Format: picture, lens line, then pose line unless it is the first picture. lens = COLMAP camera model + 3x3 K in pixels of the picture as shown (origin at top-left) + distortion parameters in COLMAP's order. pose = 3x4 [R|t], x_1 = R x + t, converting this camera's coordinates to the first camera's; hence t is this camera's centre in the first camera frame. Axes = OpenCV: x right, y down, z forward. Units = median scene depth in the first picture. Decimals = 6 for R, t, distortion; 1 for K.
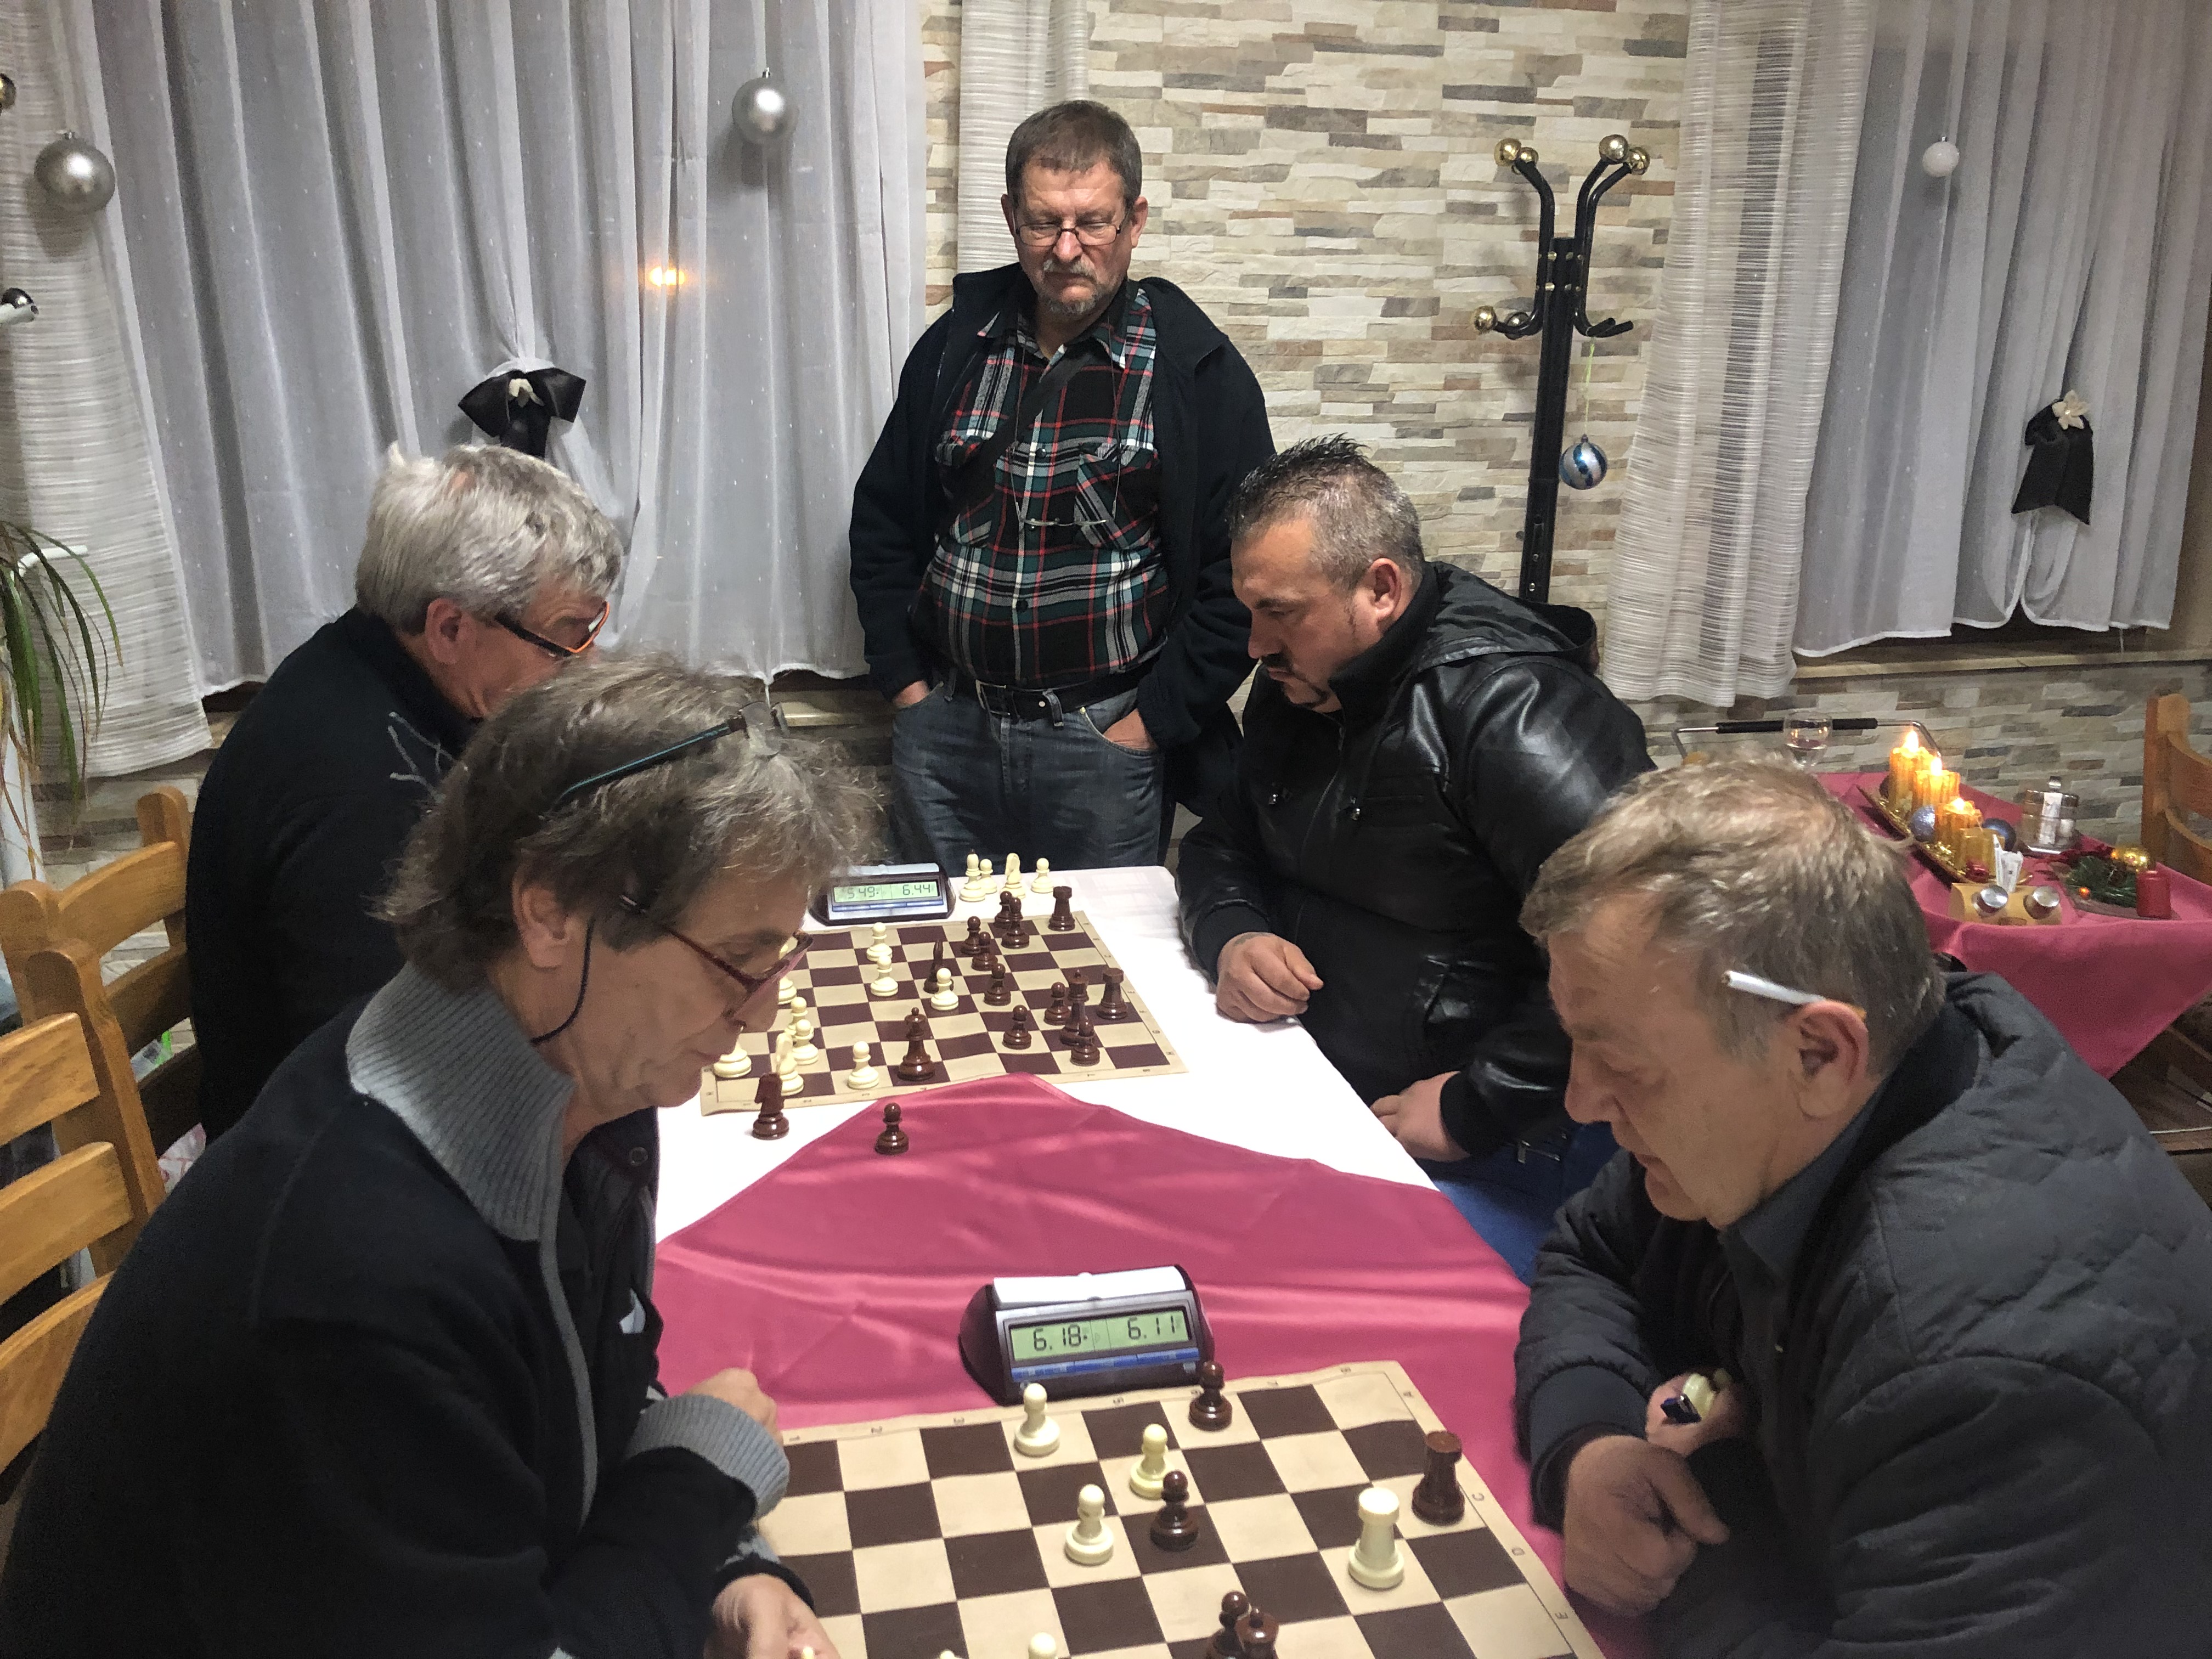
lens RADIAL K [[1778.5, 0, 1092.8], [0, 1778.5, 789.4], [0, 0, 1]] dist [0.061365, -0.097269]
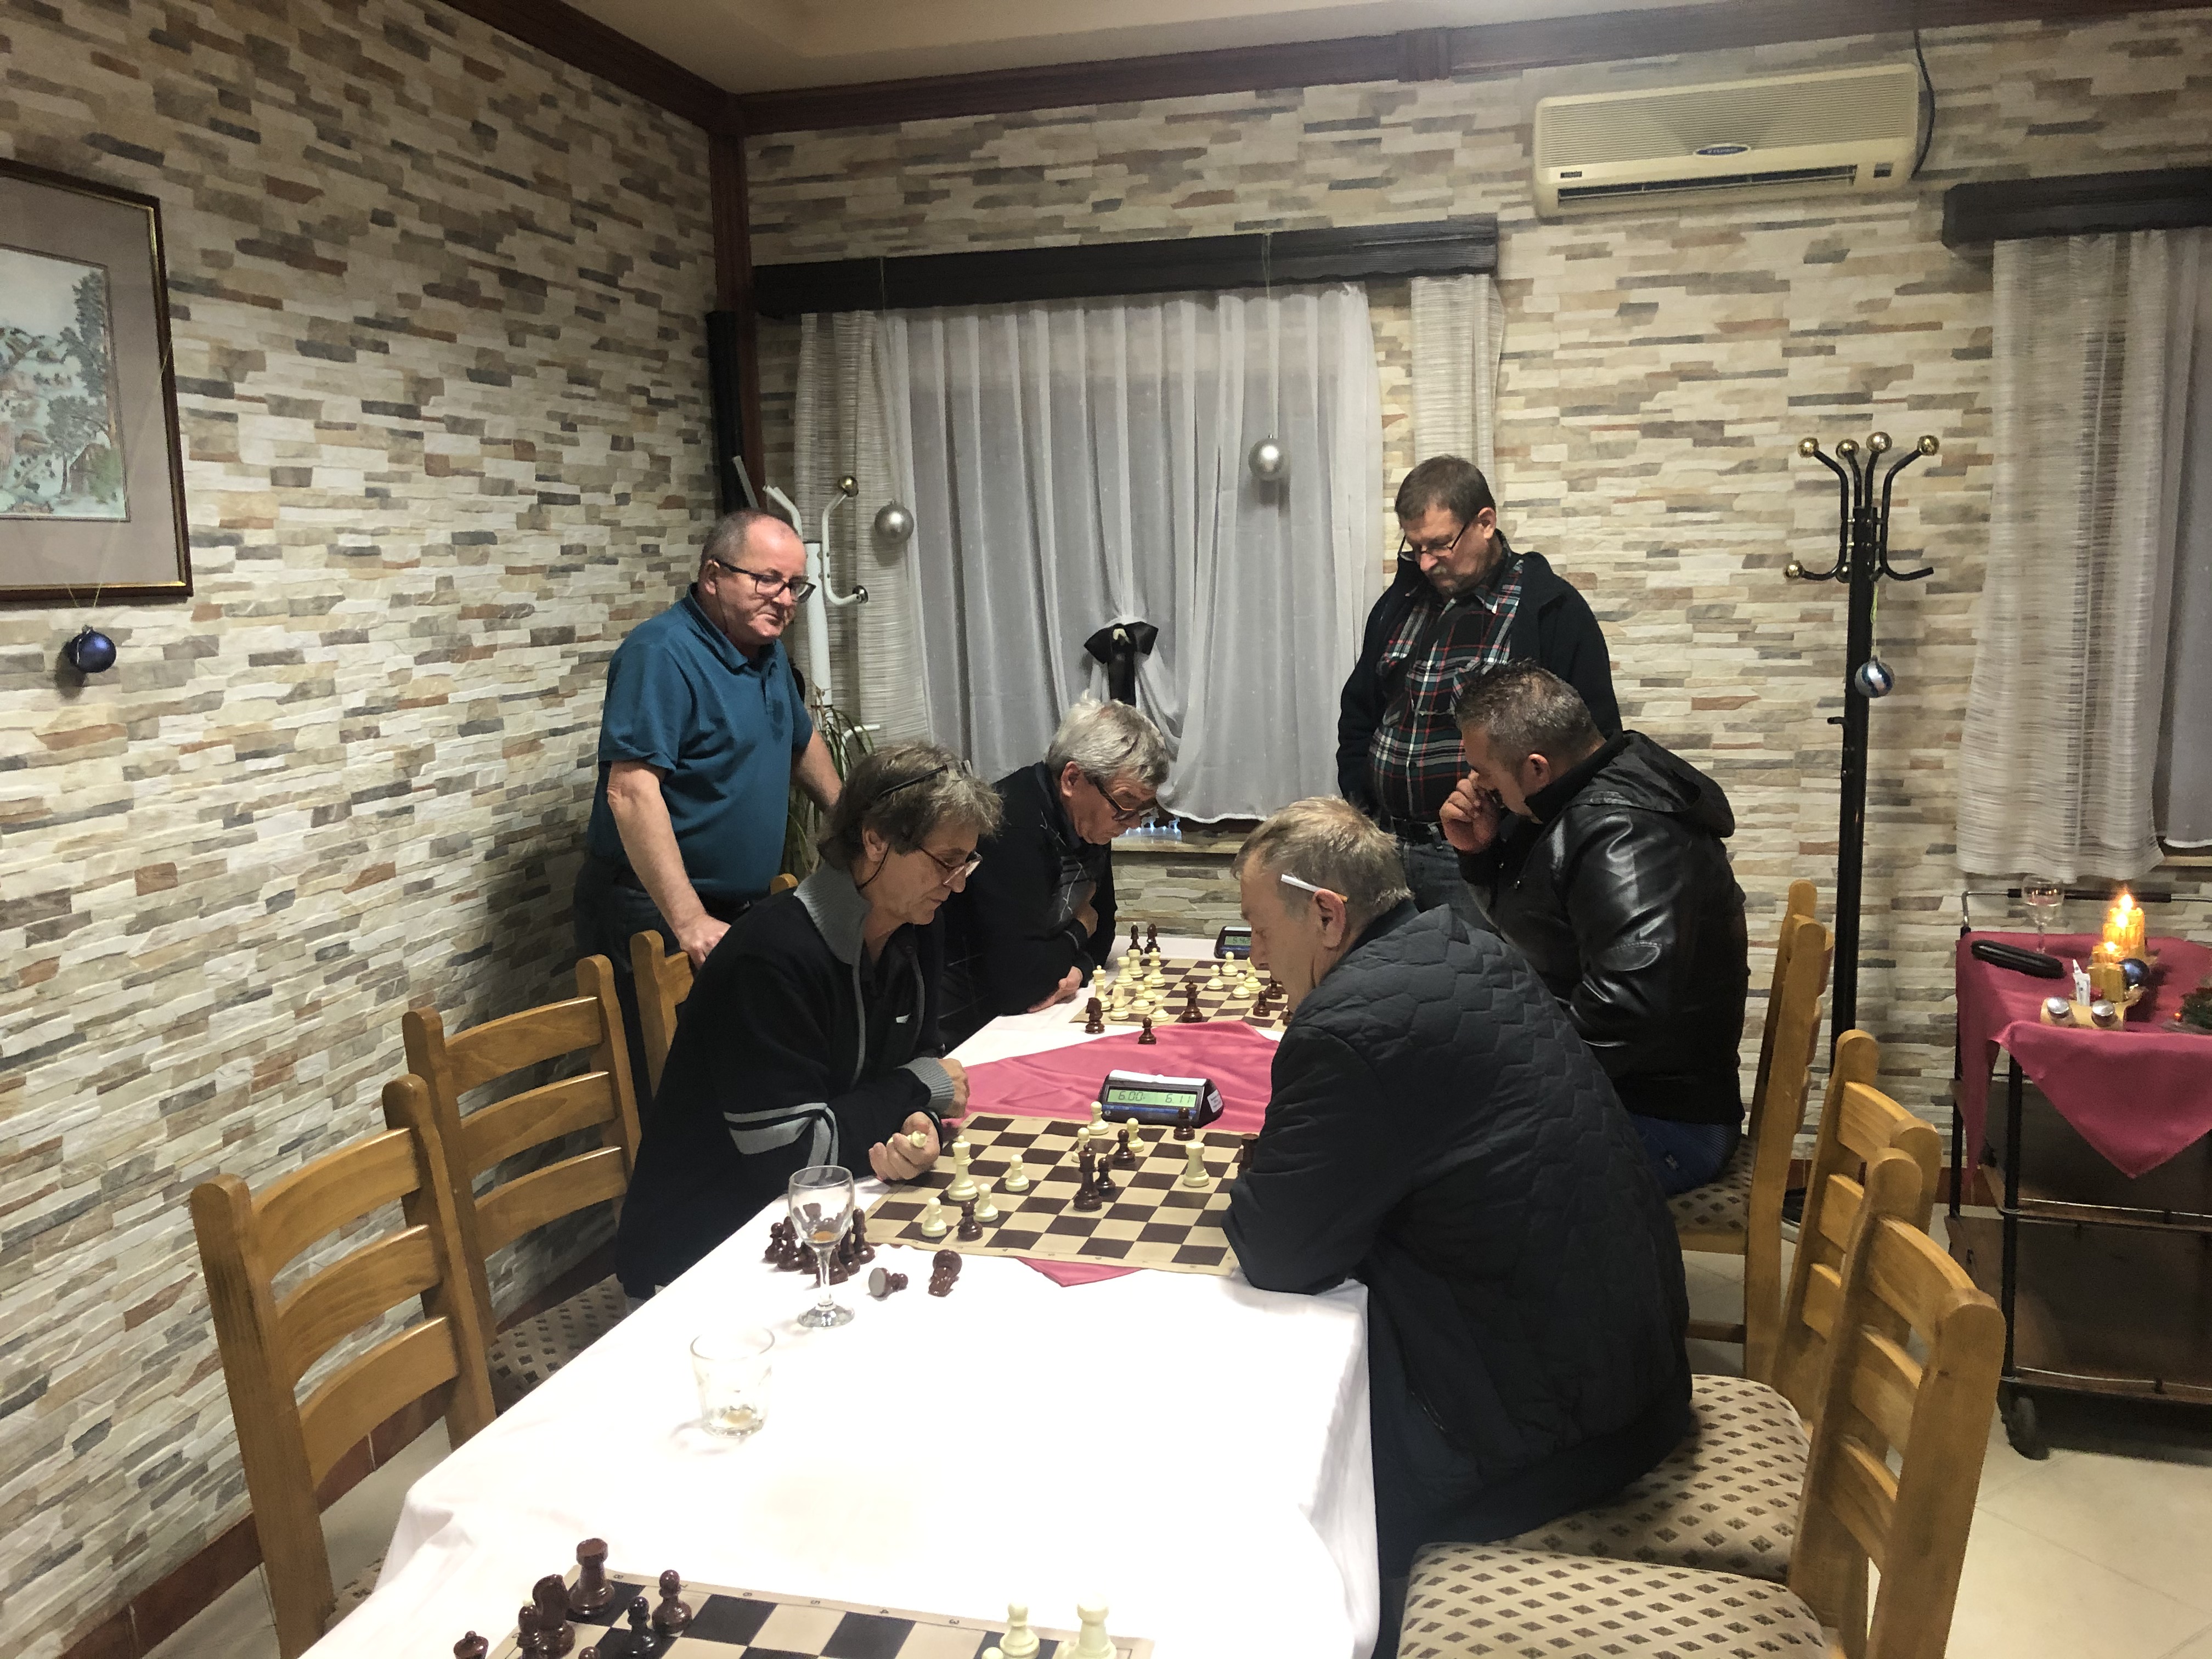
lens RADIAL K [[1741.5, 0, 1106.0], [0, 1741.5, 829.5], [0, 0, 1]] dist [0.000810, -0.003857]
pose [[0.880598, 0.035628, -0.472523, 0.366398], [-0.085669, 0.992708, -0.084803, 0.075118], [0.466056, 0.115158, 0.877229, -0.320686]]
